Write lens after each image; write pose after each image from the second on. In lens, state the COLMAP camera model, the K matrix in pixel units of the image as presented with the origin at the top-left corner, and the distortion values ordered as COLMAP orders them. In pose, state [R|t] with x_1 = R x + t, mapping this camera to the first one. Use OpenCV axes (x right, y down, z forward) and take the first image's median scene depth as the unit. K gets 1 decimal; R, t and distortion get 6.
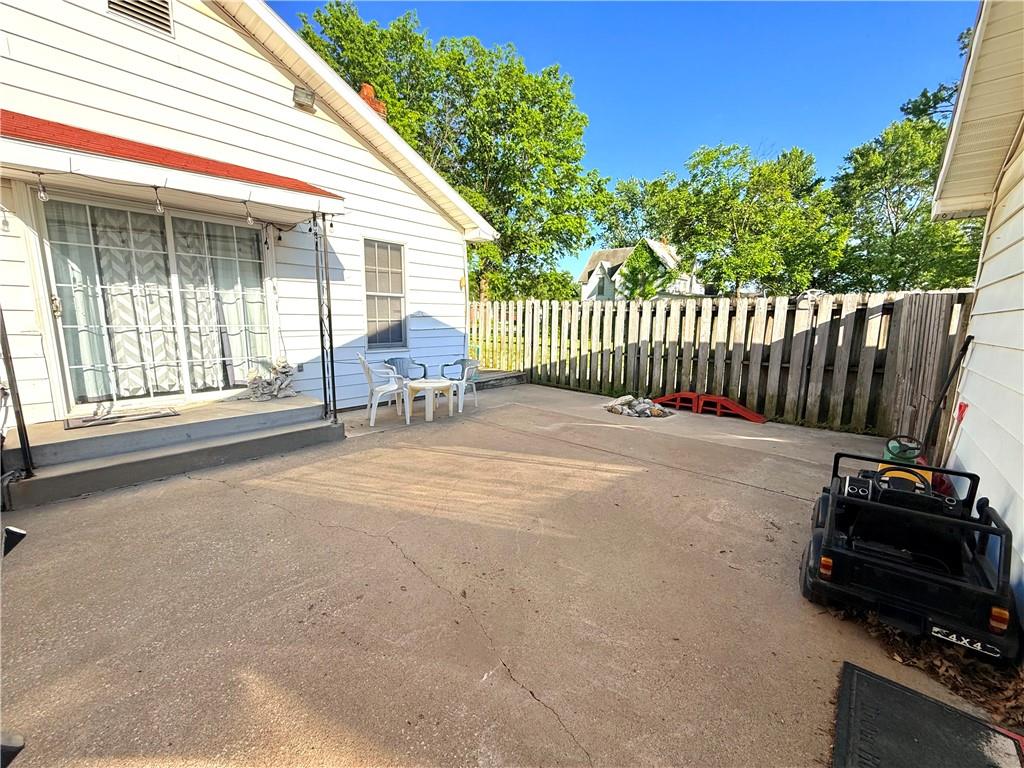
lens RADIAL K [[409.6, 0, 511.8], [0, 409.6, 378.5], [0, 0, 1]] dist [-0.000414, 0.000377]
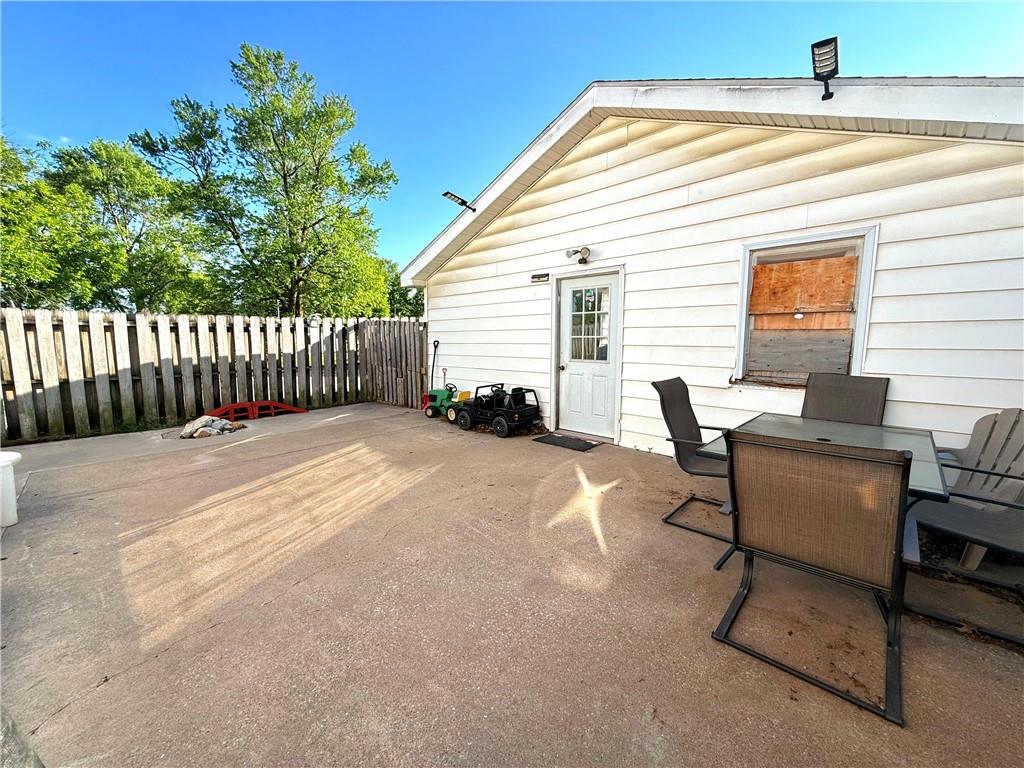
lens RADIAL K [[409.6, 0, 509.7], [0, 409.6, 383.2], [0, 0, 1]] dist [-0.000414, 0.000377]
pose [[0.027015, -0.125399, 0.991738, -0.964533], [0.147936, 0.981678, 0.120097, -0.065430], [-0.988628, 0.143470, 0.045071, 0.398395]]
